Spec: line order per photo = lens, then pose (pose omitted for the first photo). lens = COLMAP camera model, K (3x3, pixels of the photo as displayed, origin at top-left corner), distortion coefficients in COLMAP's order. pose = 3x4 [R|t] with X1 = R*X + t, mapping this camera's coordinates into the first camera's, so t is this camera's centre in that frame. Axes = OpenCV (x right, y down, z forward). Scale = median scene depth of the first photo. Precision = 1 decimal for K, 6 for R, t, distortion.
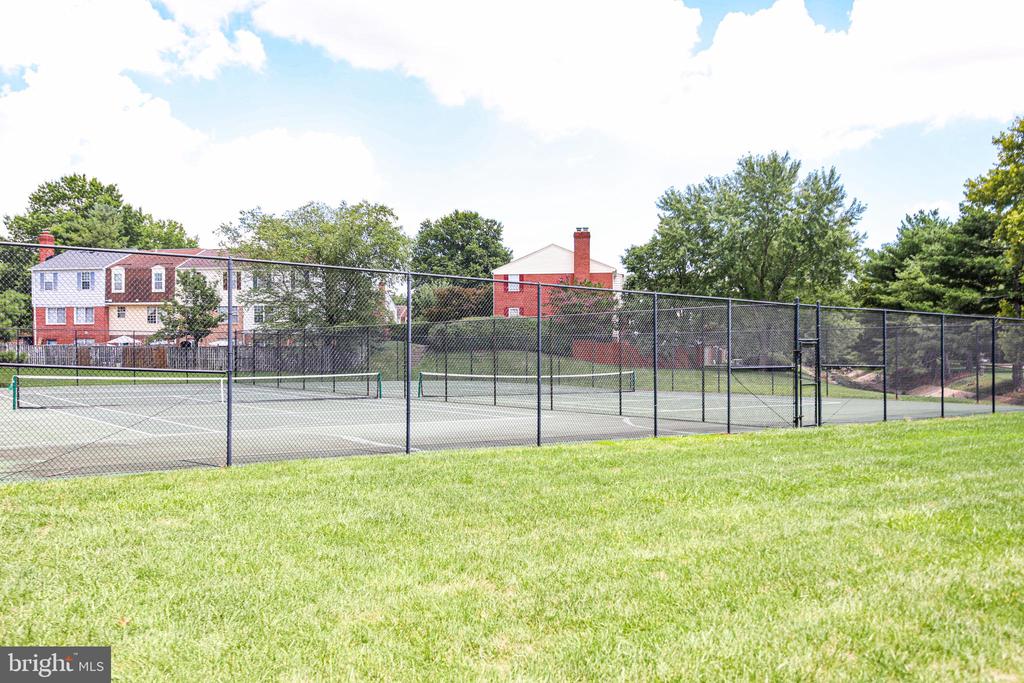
lens RADIAL K [[888.5, 0, 512.0], [0, 888.5, 341.5], [0, 0, 1]] dist [0.015620, 0.005762]
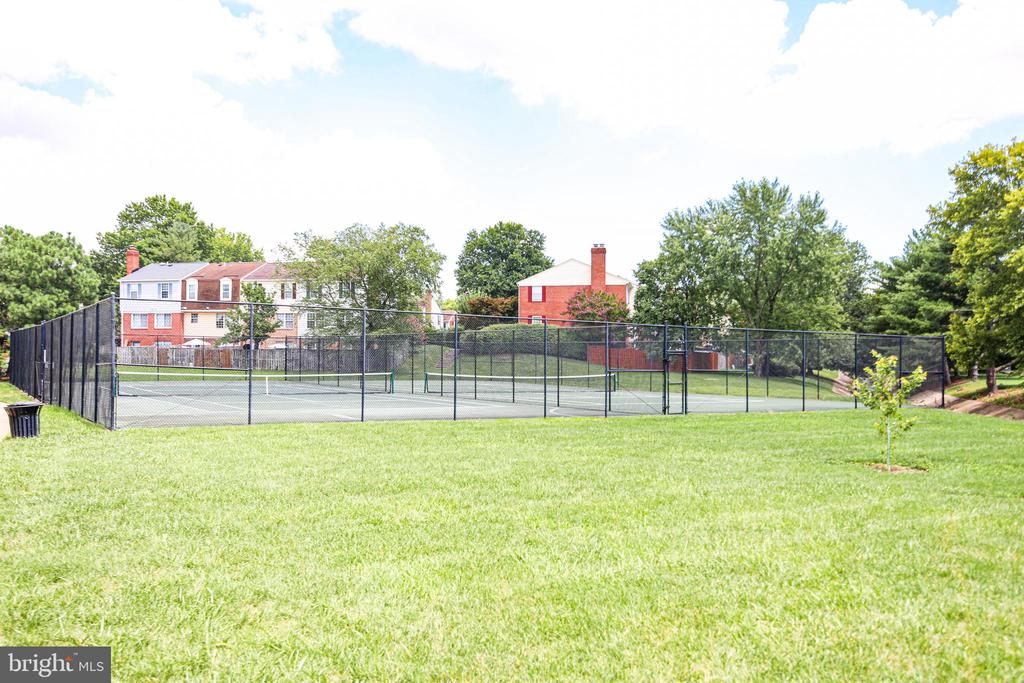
lens RADIAL K [[899.8, 0, 512.0], [0, 899.8, 341.5], [0, 0, 1]] dist [-0.004771, -0.000828]
pose [[0.997138, 0.007563, -0.075221, 0.057665], [-0.007741, 0.999968, -0.002071, -0.003732], [0.075203, 0.002647, 0.997165, -0.125825]]
